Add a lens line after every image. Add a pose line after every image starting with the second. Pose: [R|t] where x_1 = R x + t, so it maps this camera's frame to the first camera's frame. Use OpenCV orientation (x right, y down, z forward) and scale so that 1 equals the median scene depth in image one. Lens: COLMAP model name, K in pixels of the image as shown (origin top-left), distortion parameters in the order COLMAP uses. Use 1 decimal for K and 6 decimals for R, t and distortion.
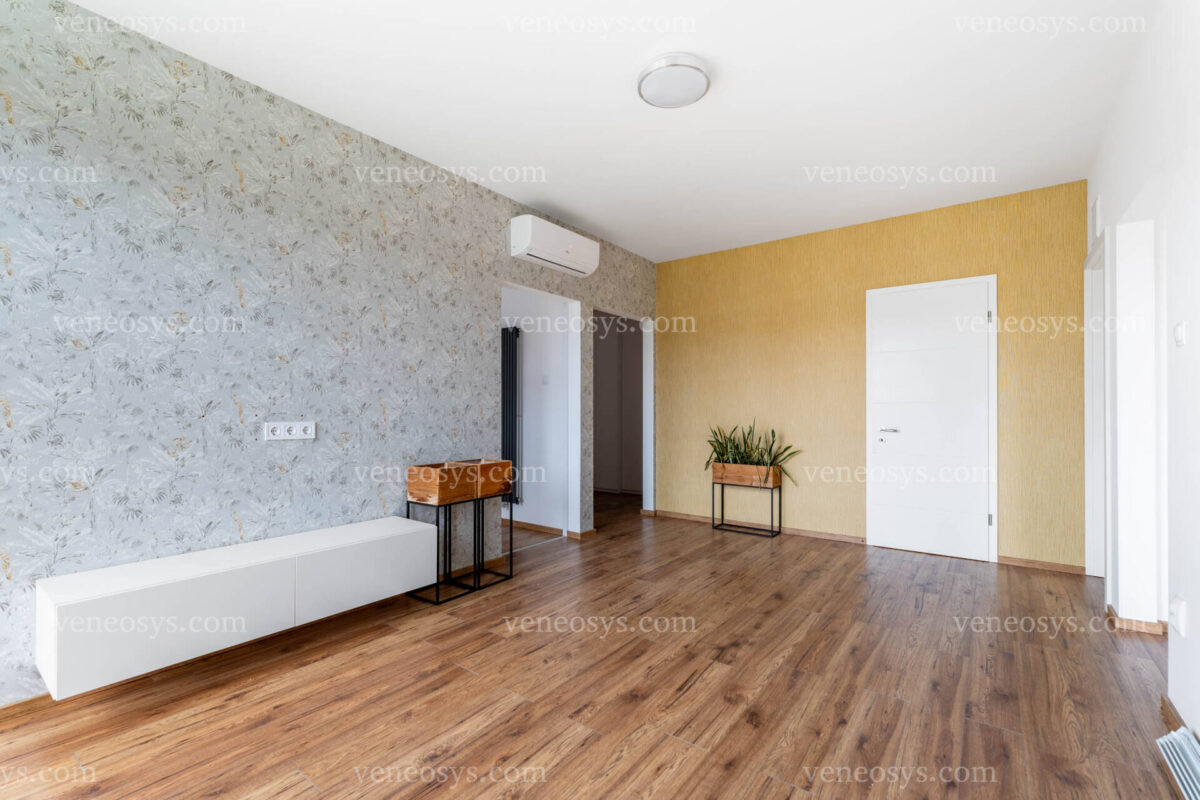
lens RADIAL K [[528.6, 0, 600.0], [0, 528.6, 400.0], [0, 0, 1]] dist [0.001722, 0.000045]
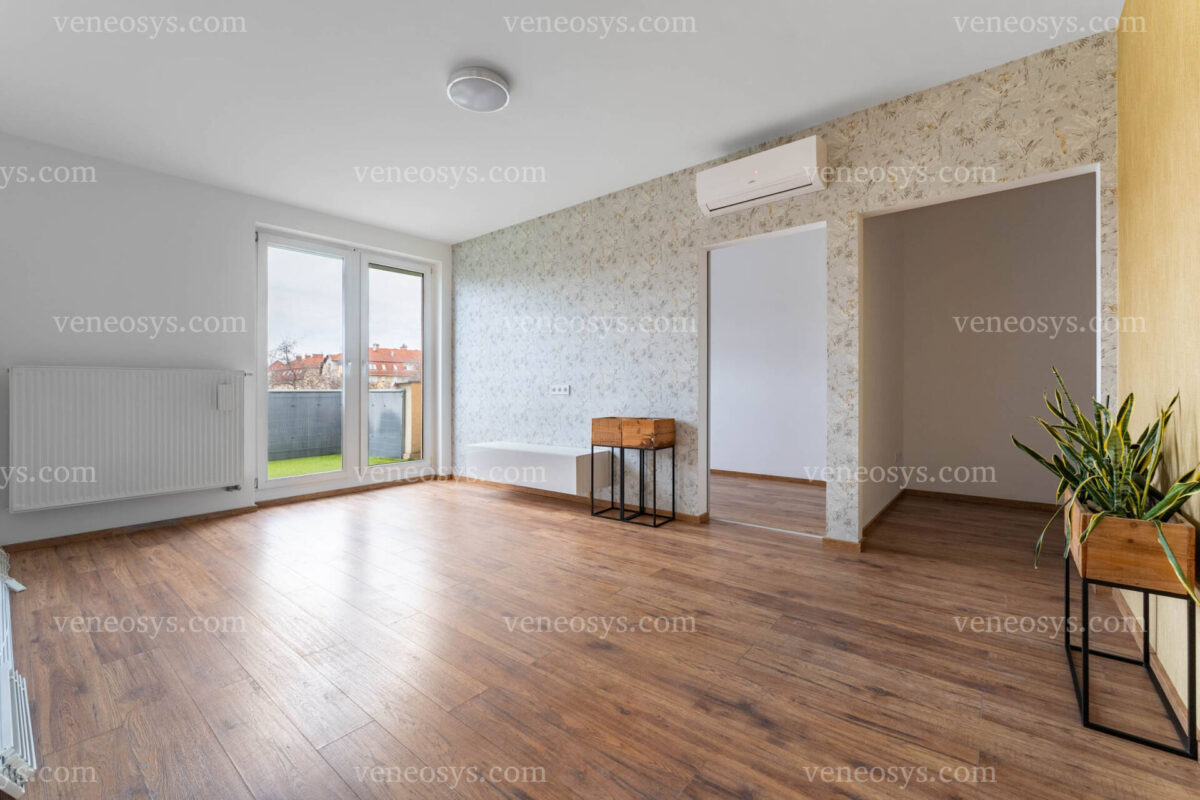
lens RADIAL K [[497.0, 0, 598.1], [0, 497.0, 386.0], [0, 0, 1]] dist [-0.000966, -0.000057]
pose [[-0.055166, -0.009272, -0.998434, 0.973452], [0.027724, 0.999557, -0.010815, 0.058035], [0.998092, -0.028277, -0.054884, 1.059580]]
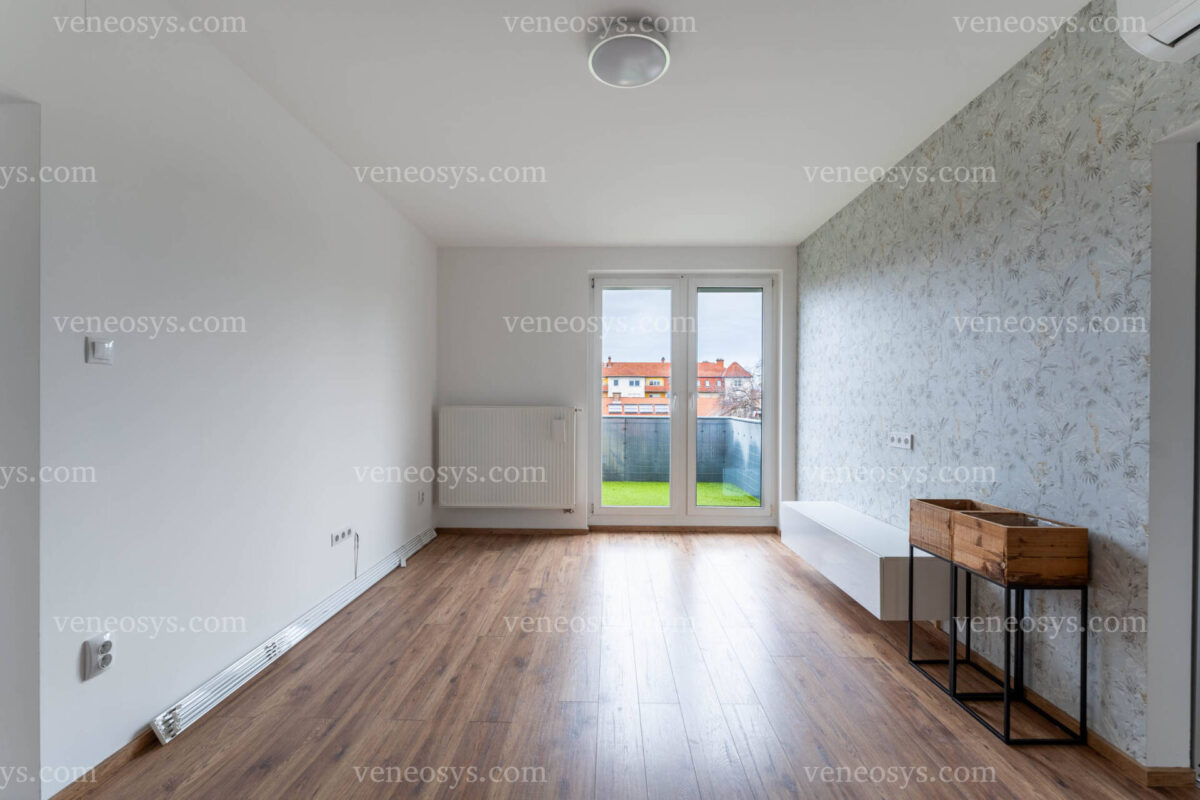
lens RADIAL K [[518.5, 0, 600.0], [0, 518.5, 400.0], [0, 0, 1]] dist [-0.000942, 0.000156]
pose [[-0.814299, -0.010429, -0.580351, 0.542765], [0.004162, 0.999708, -0.023804, -0.005814], [0.580430, -0.021799, -0.814018, 1.340222]]
